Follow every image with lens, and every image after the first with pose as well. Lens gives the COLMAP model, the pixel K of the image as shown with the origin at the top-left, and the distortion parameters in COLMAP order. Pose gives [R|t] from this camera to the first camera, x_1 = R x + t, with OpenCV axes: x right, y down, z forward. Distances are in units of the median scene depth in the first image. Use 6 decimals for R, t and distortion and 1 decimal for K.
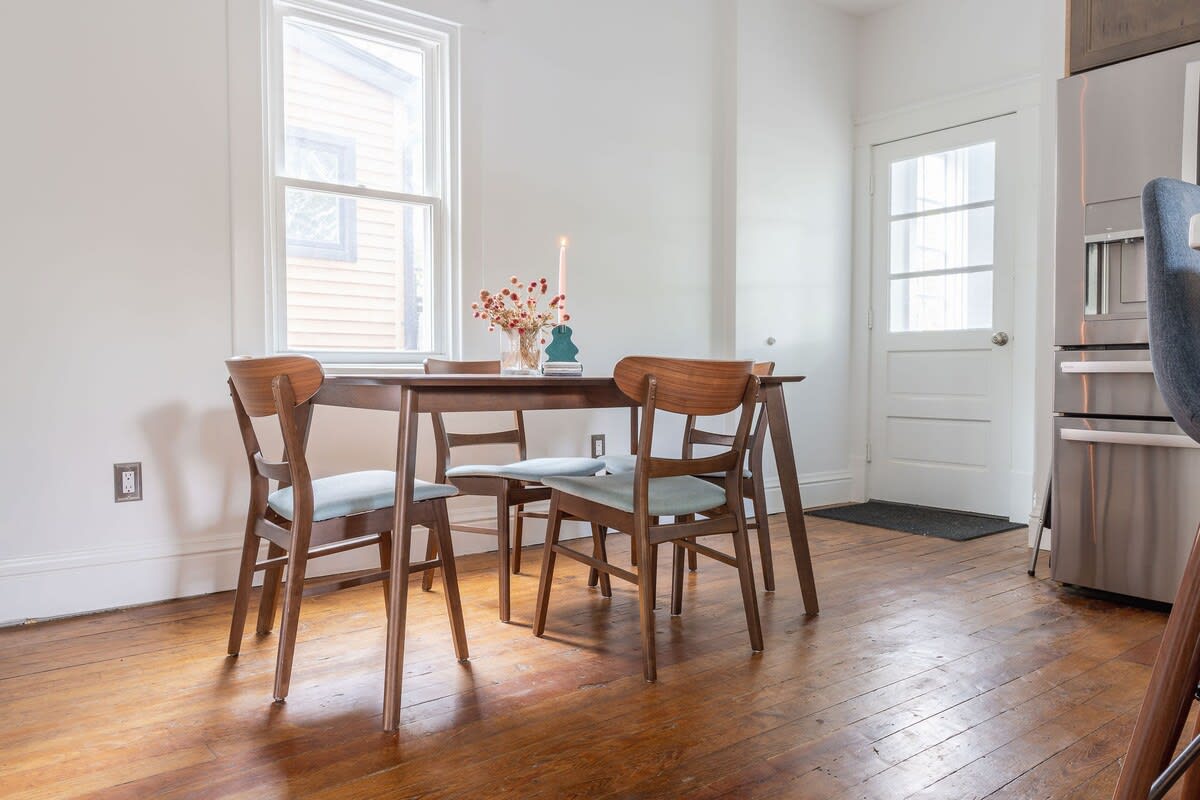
lens RADIAL K [[861.0, 0, 580.5], [0, 861.0, 403.3], [0, 0, 1]] dist [-0.001954, -0.001381]
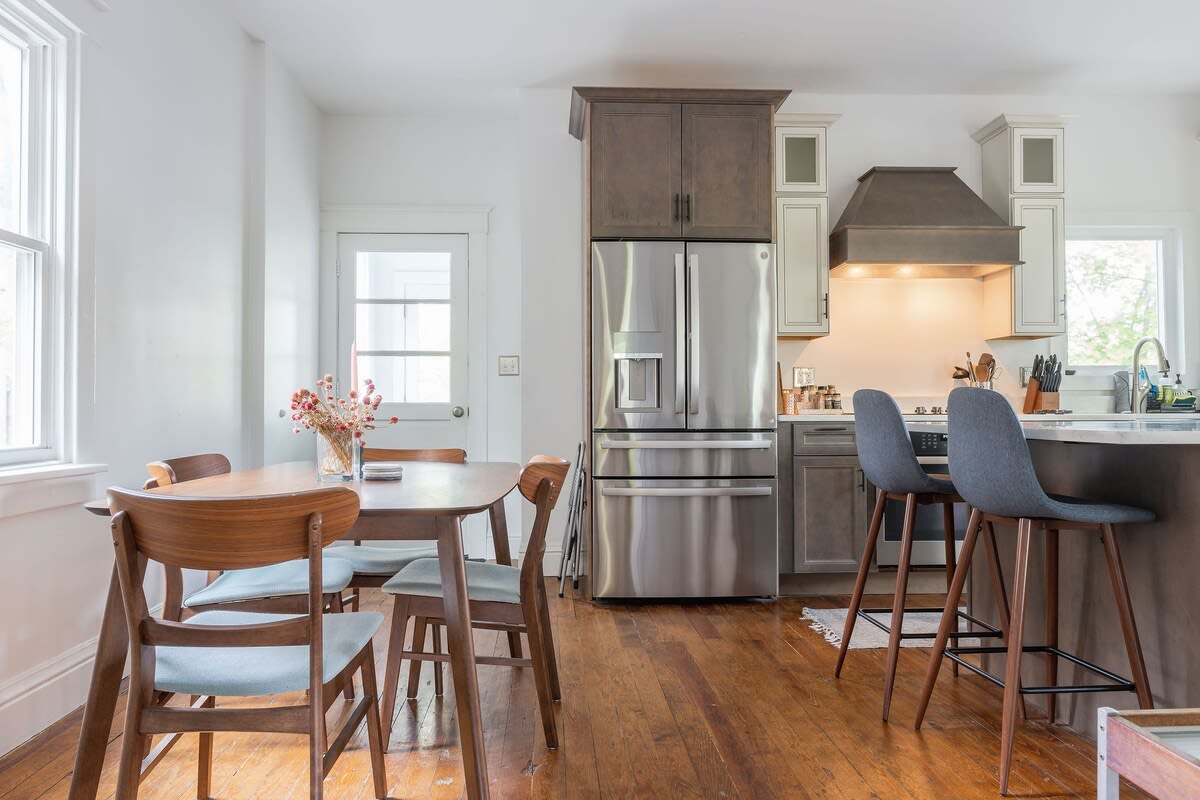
lens RADIAL K [[833.7, 0, 596.7], [0, 833.7, 397.6], [0, 0, 1]] dist [-0.002223, -0.005306]
pose [[0.574616, 0.010201, 0.818359, -0.381079], [0.030999, 0.998934, -0.034218, -0.048037], [-0.817836, 0.045030, 0.573687, 0.146631]]
